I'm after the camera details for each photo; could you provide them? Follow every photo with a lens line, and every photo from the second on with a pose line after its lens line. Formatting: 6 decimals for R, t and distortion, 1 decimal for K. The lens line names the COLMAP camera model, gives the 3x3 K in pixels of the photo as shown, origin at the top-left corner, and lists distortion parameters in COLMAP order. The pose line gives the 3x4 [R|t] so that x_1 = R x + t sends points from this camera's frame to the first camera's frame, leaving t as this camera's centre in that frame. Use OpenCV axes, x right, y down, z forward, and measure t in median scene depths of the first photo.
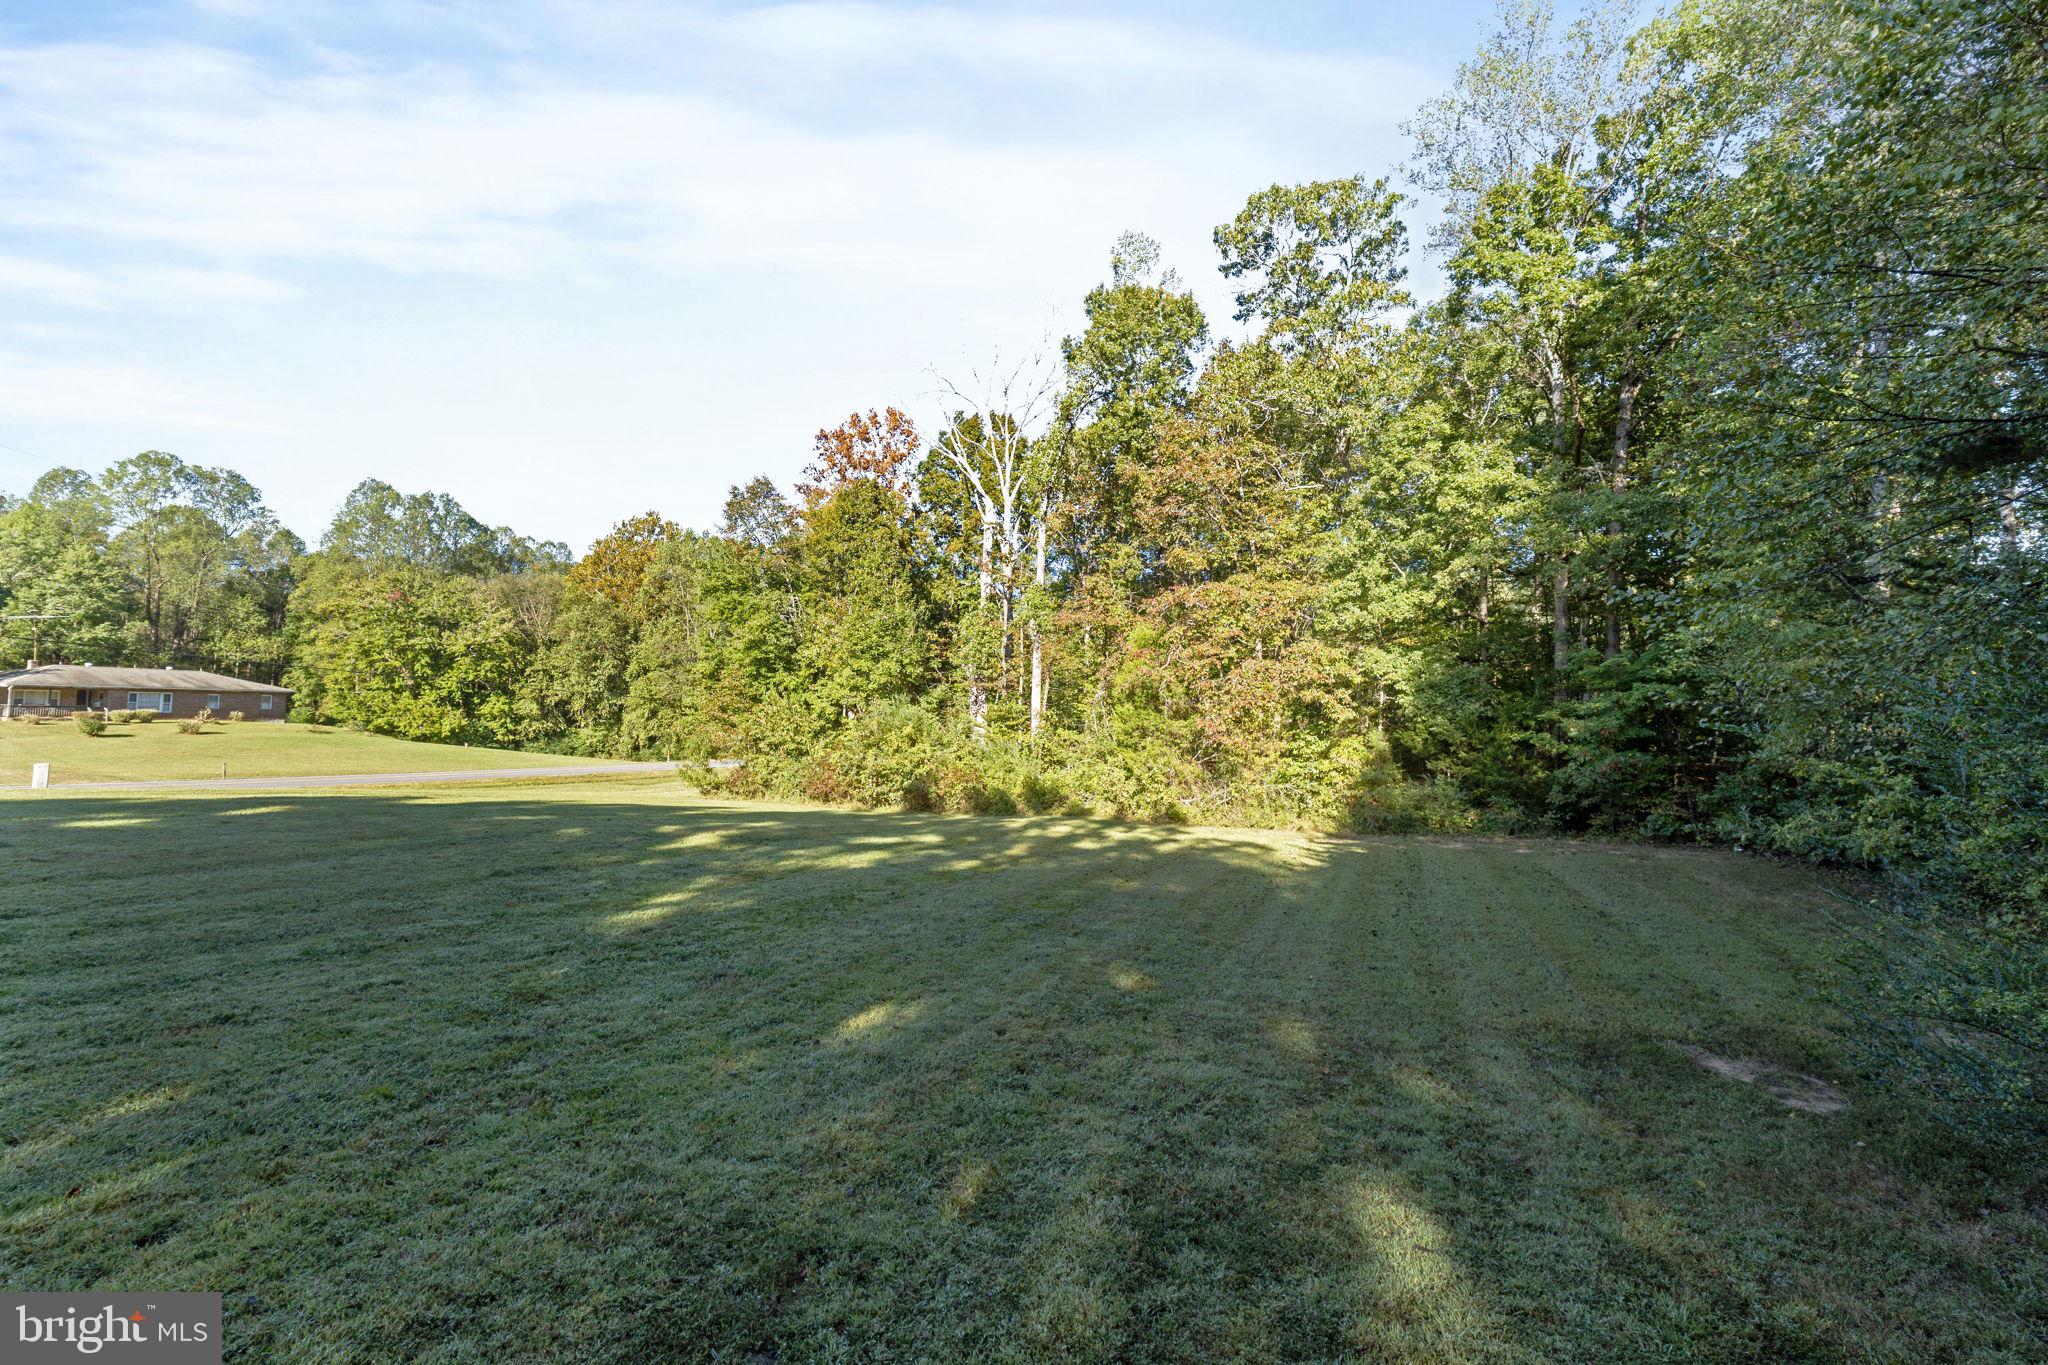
lens RADIAL K [[869.6, 0, 1017.0], [0, 869.6, 674.2], [0, 0, 1]] dist [-0.008855, -0.000254]
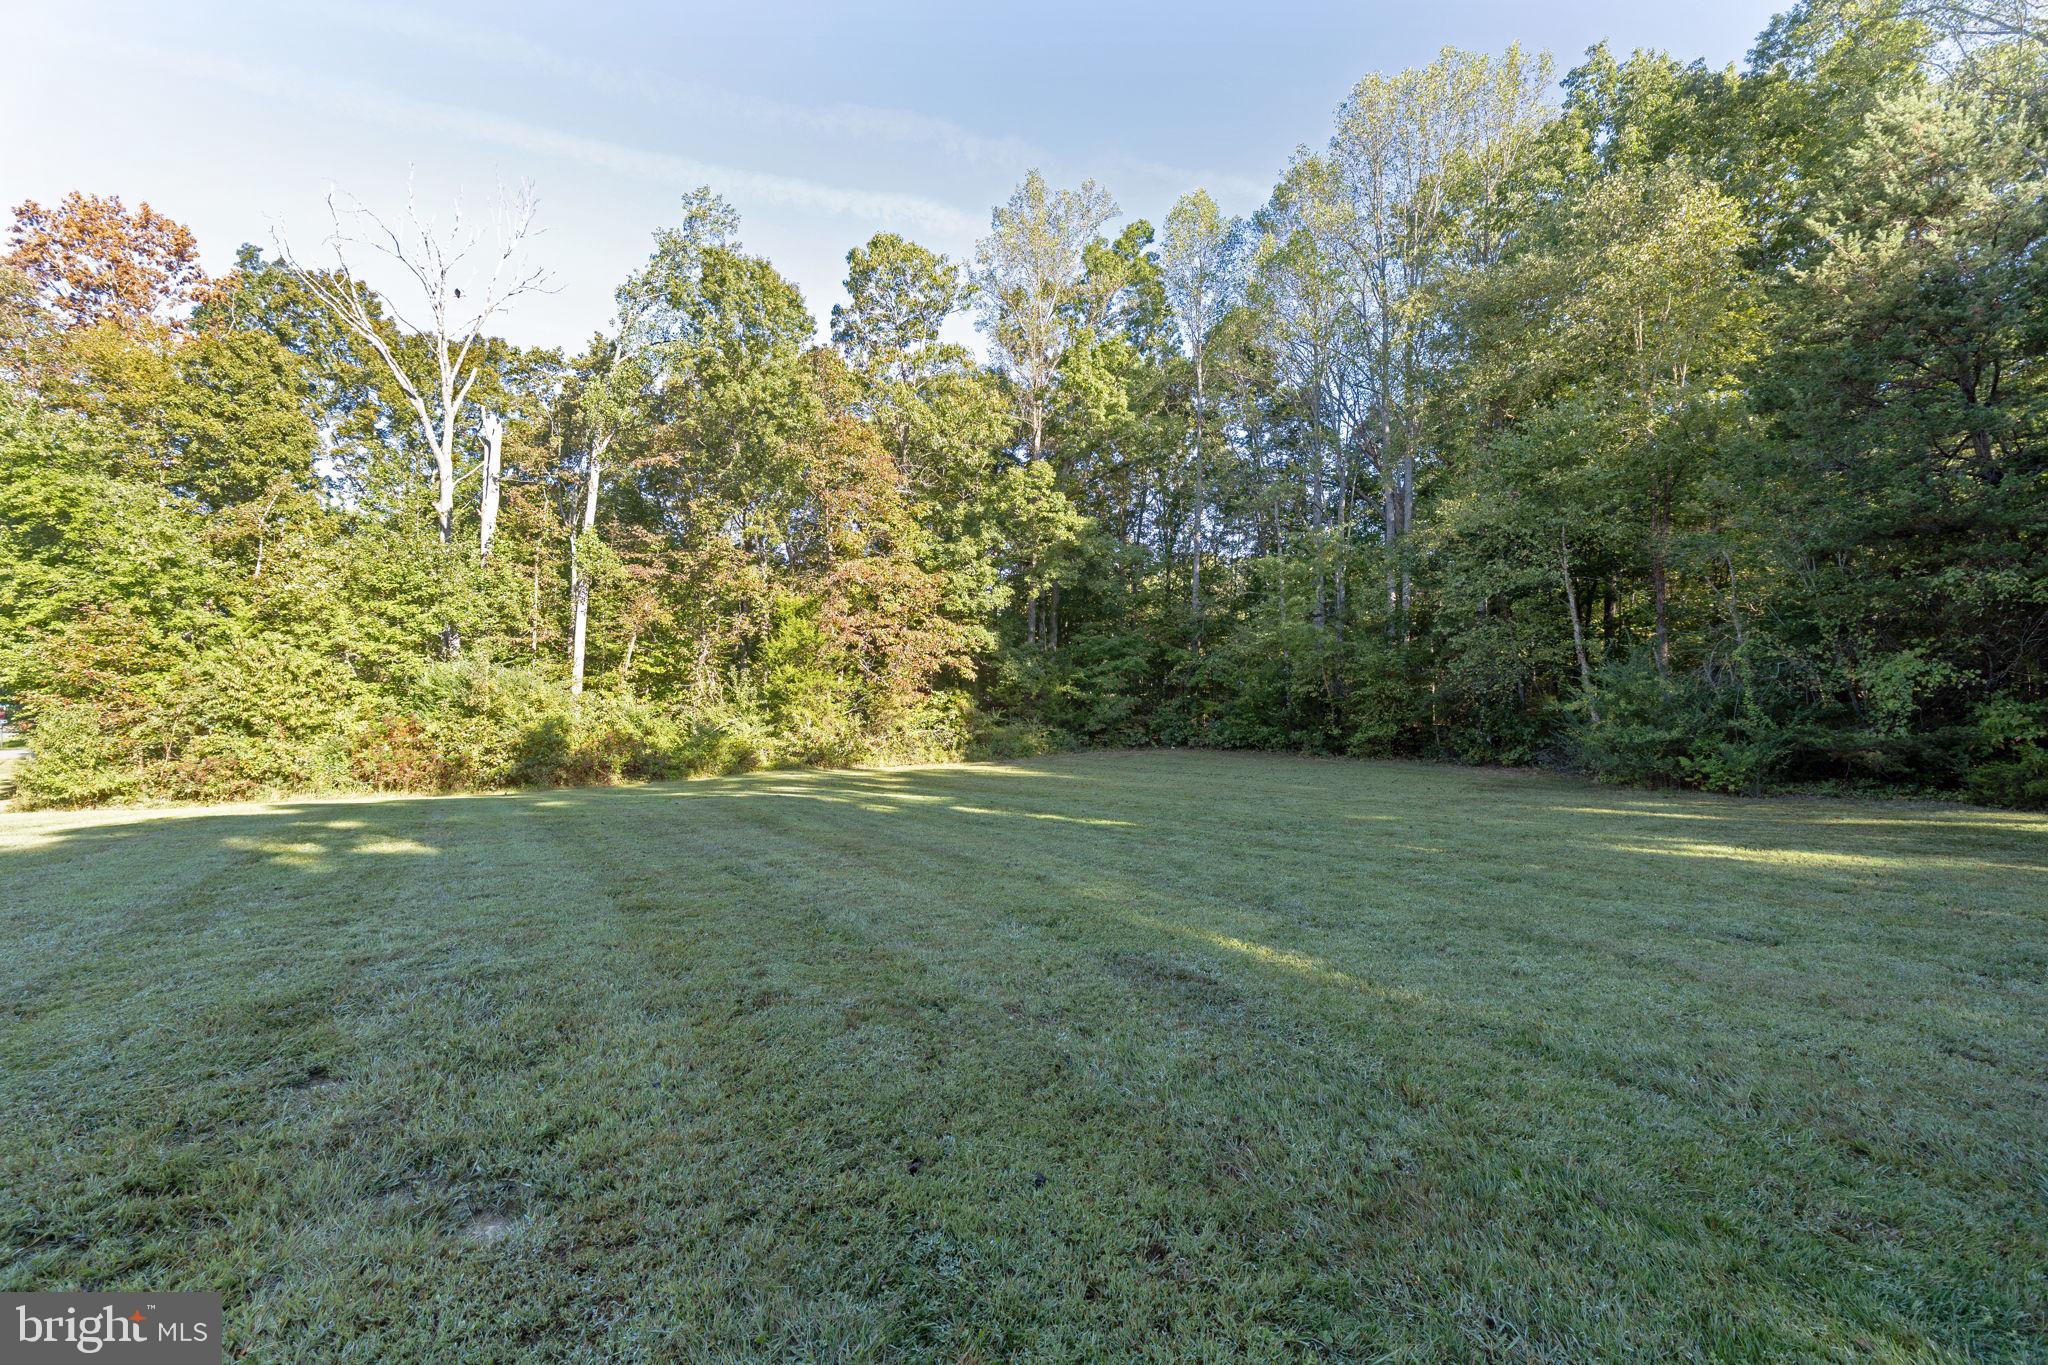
lens RADIAL K [[869.6, 0, 1028.1], [0, 869.6, 662.7], [0, 0, 1]] dist [-0.008855, -0.000254]
pose [[0.559299, 0.011192, 0.828890, -0.585820], [-0.038073, 0.999201, 0.012198, 0.007112], [-0.828091, -0.038380, 0.559278, 0.148366]]
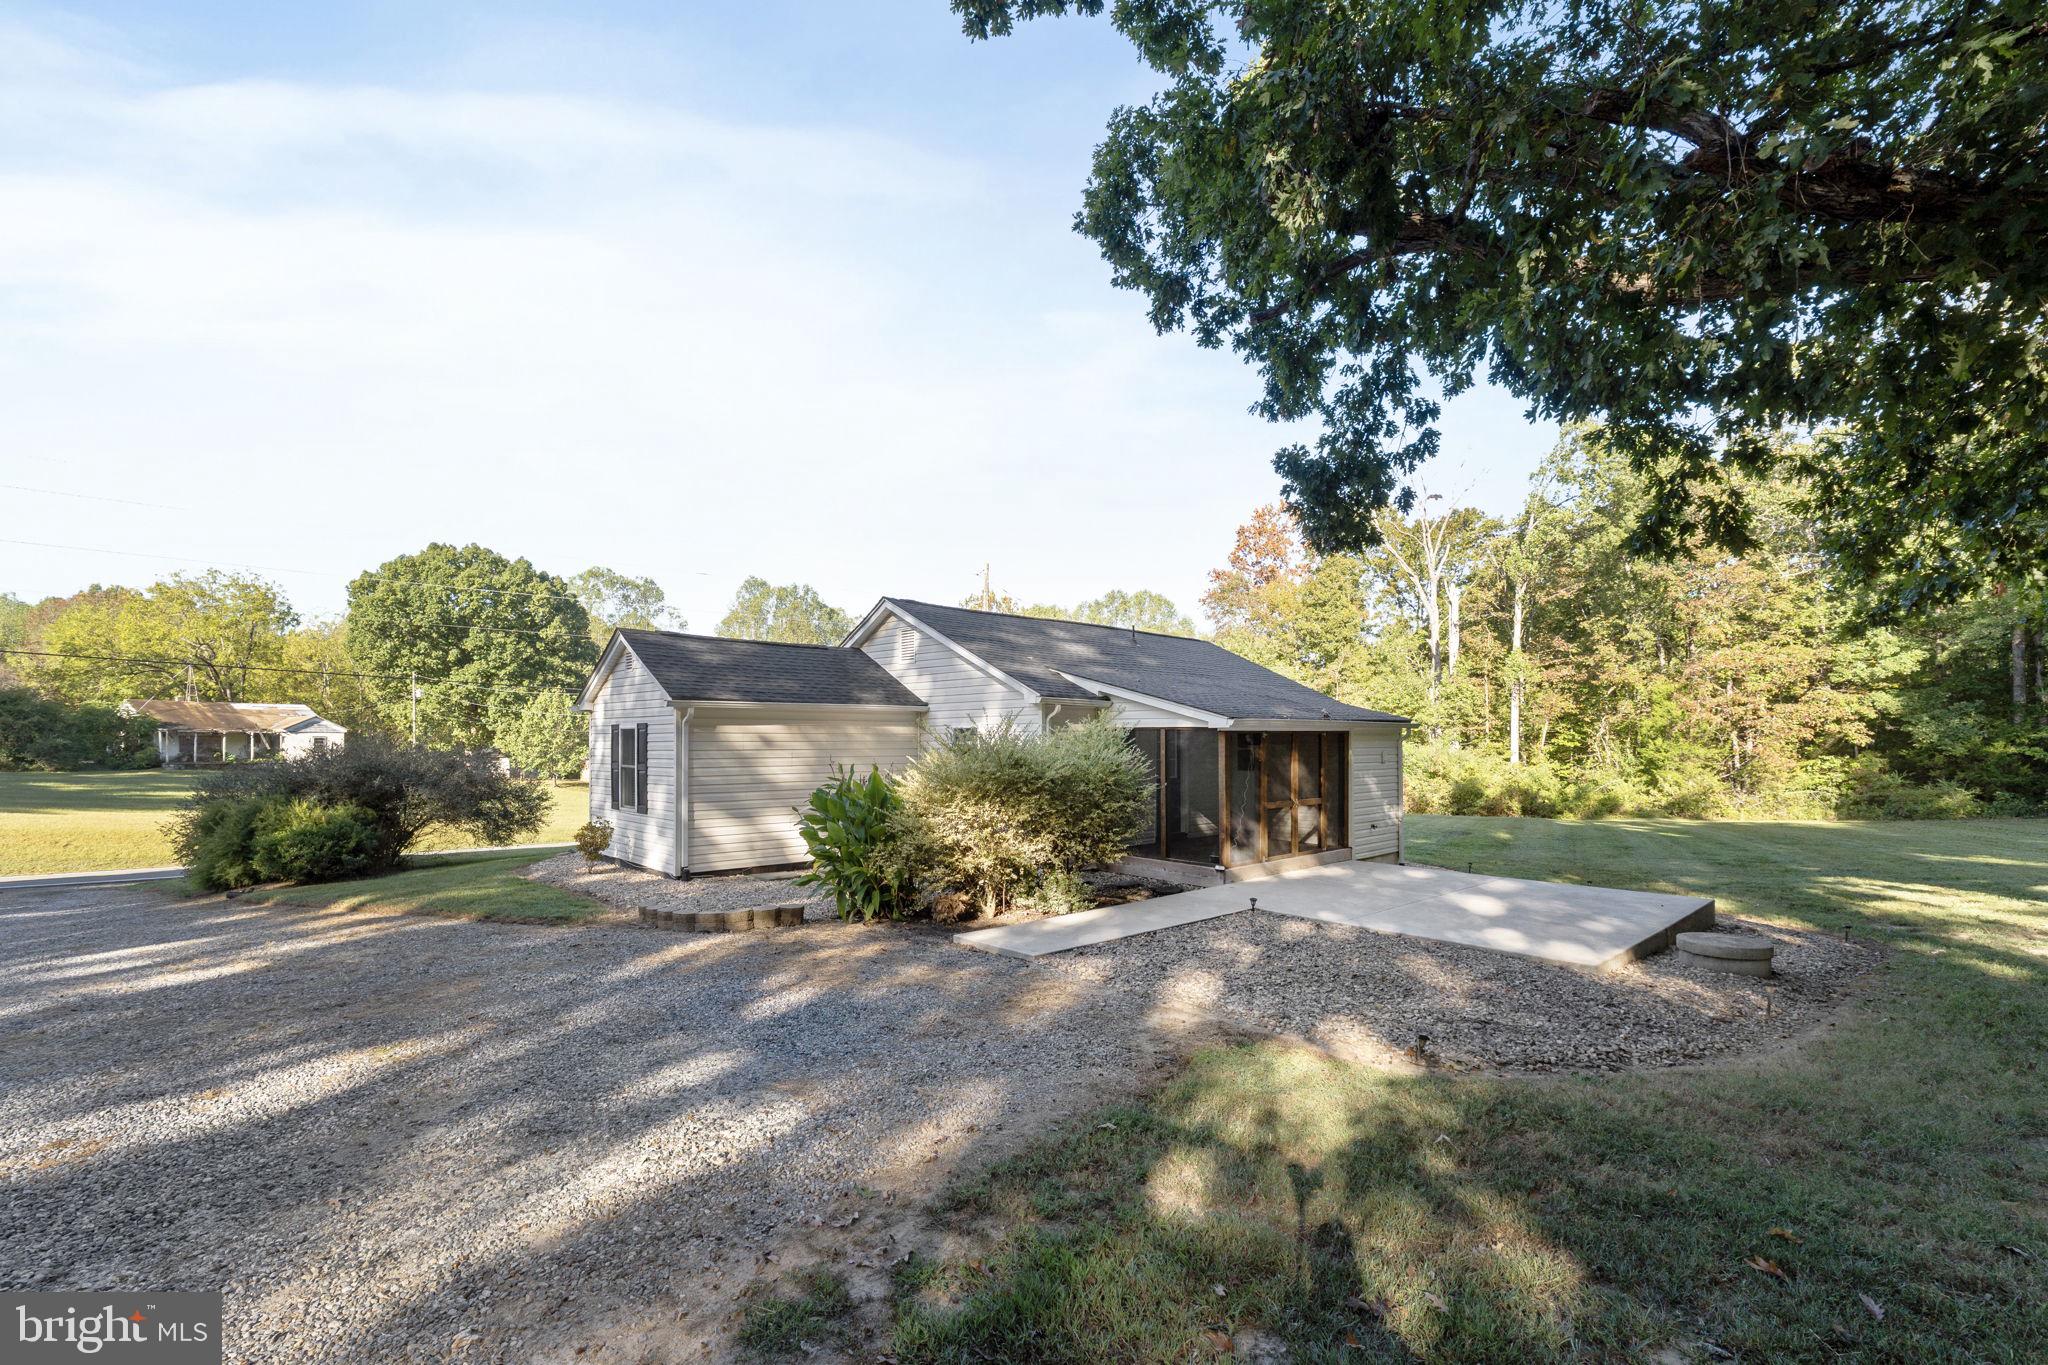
lens RADIAL K [[874.5, 0, 1012.5], [0, 874.5, 741.4], [0, 0, 1]] dist [-0.012005, 0.000434]
pose [[0.989375, -0.041995, -0.139191, -0.694199], [0.046786, 0.998414, 0.031329, -0.052790], [0.137655, -0.037508, 0.989770, -0.519478]]
